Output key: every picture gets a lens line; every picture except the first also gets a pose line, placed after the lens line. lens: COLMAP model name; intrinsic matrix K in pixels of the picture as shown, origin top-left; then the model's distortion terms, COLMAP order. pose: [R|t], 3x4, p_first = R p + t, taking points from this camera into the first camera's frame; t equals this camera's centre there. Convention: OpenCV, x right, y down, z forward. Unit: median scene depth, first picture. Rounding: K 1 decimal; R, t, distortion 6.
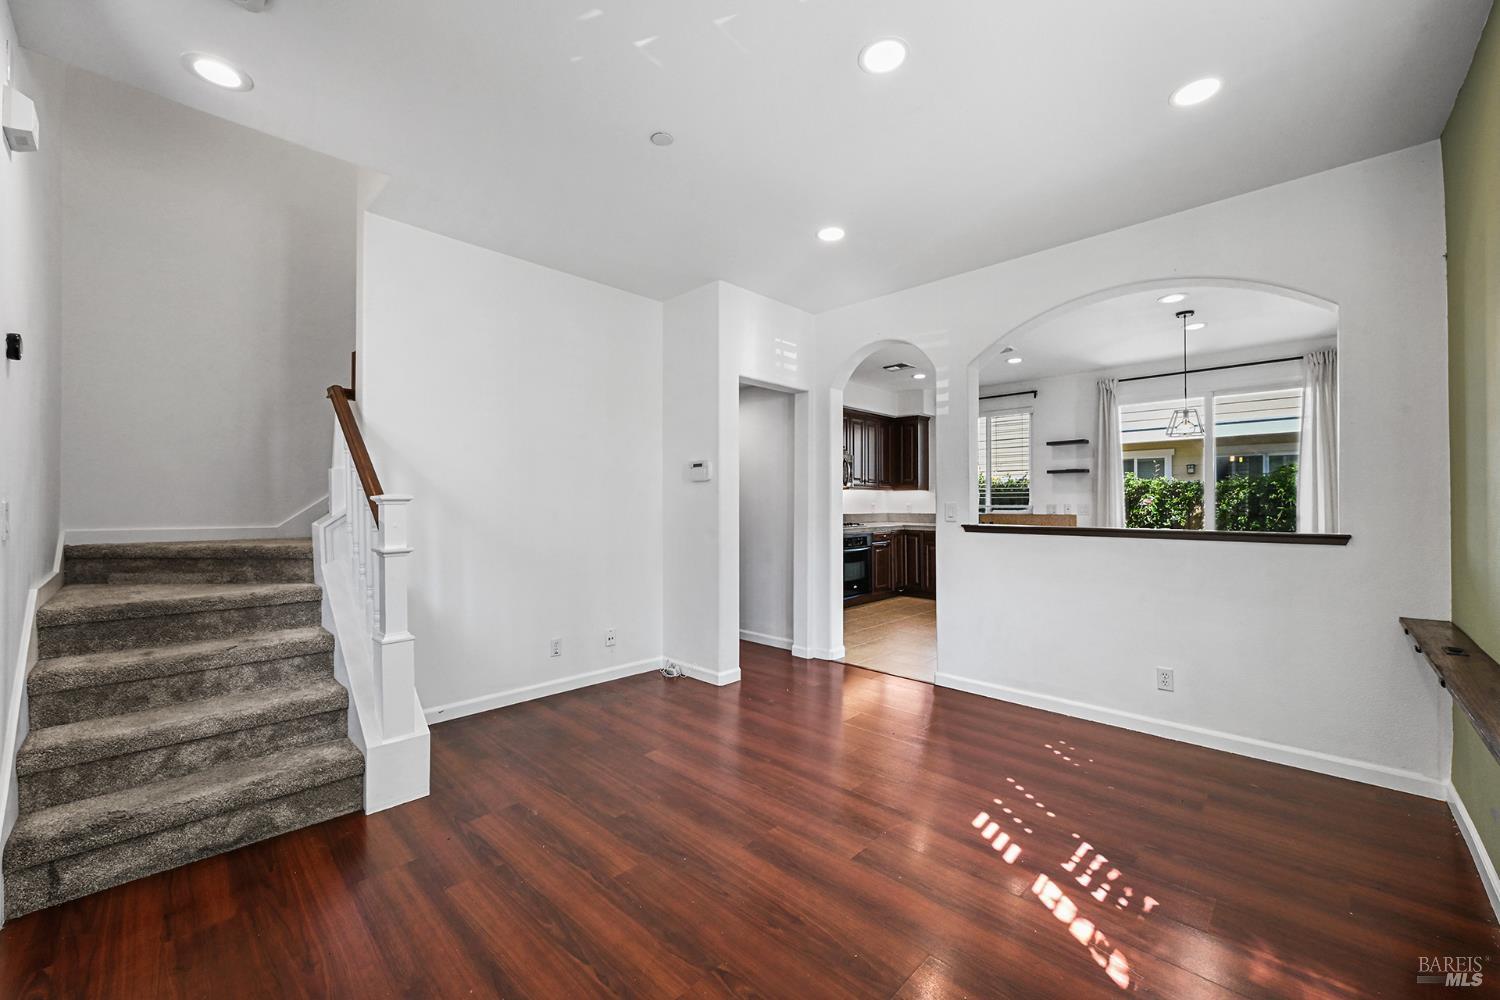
lens RADIAL K [[595.5, 0, 754.6], [0, 595.5, 500.3], [0, 0, 1]] dist [-0.001820, 0.000181]
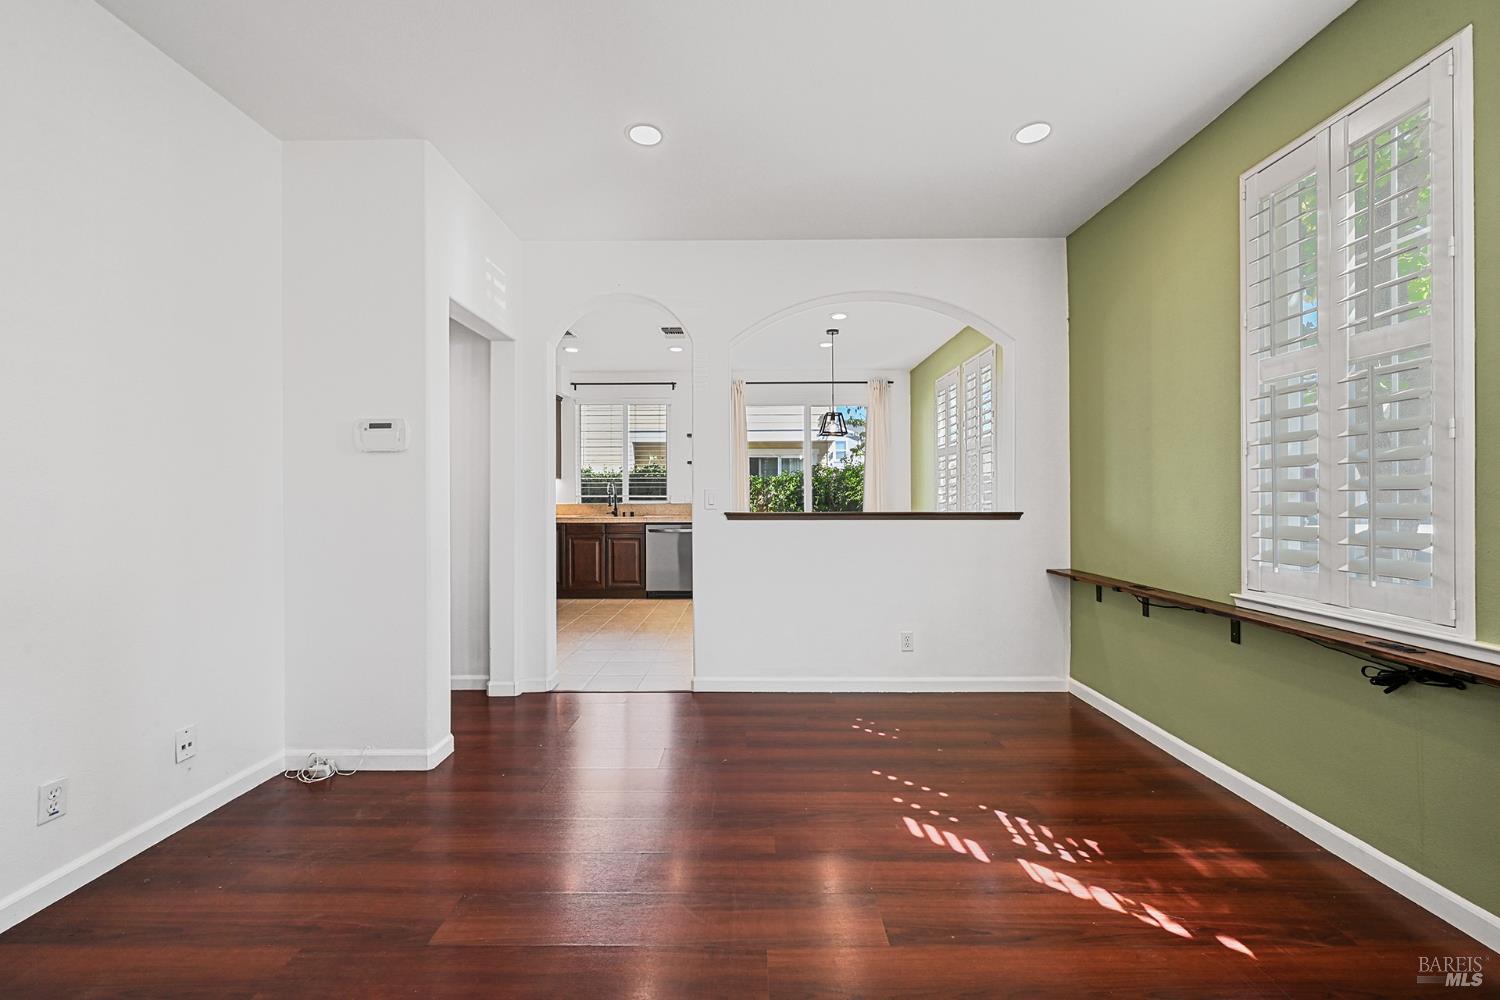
lens RADIAL K [[595.5, 0, 752.3], [0, 595.5, 496.1], [0, 0, 1]] dist [-0.001820, 0.000181]
pose [[0.719667, -0.000525, 0.694319, -0.319624], [-0.002014, 0.999994, 0.002844, 0.015610], [-0.694316, -0.003446, 0.719662, 0.370323]]
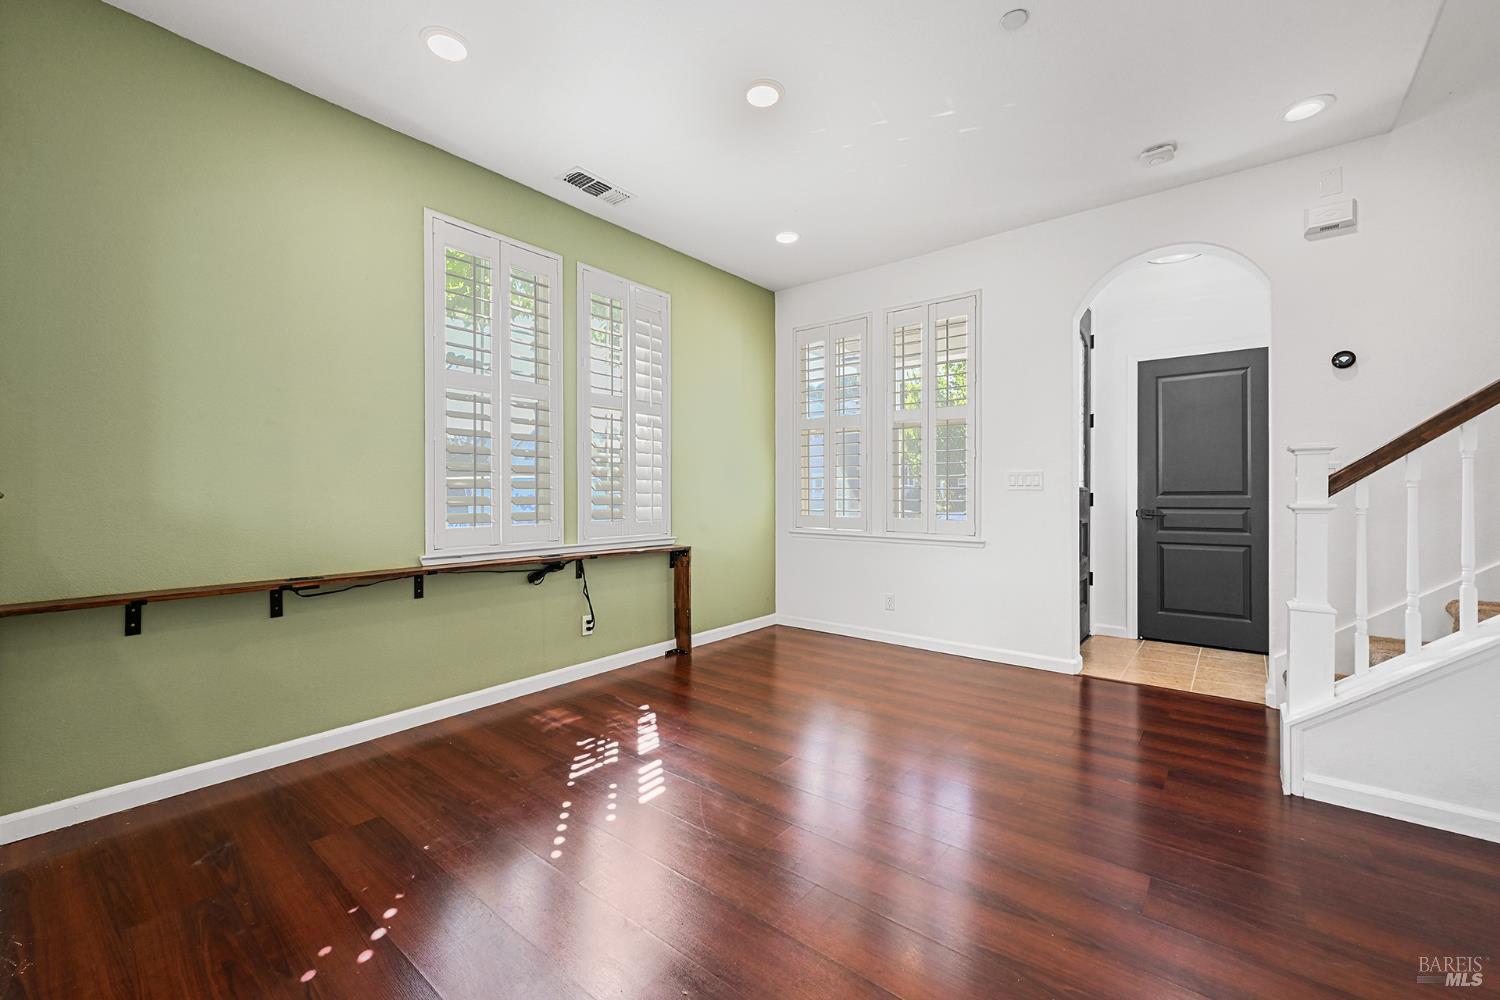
lens RADIAL K [[595.5, 0, 752.7], [0, 595.5, 491.6], [0, 0, 1]] dist [-0.001820, 0.000181]
pose [[-0.996025, 0.007100, -0.088790, 0.220423], [0.008304, 0.999878, -0.013199, 0.059514], [0.088685, -0.013884, -0.995963, 1.404604]]
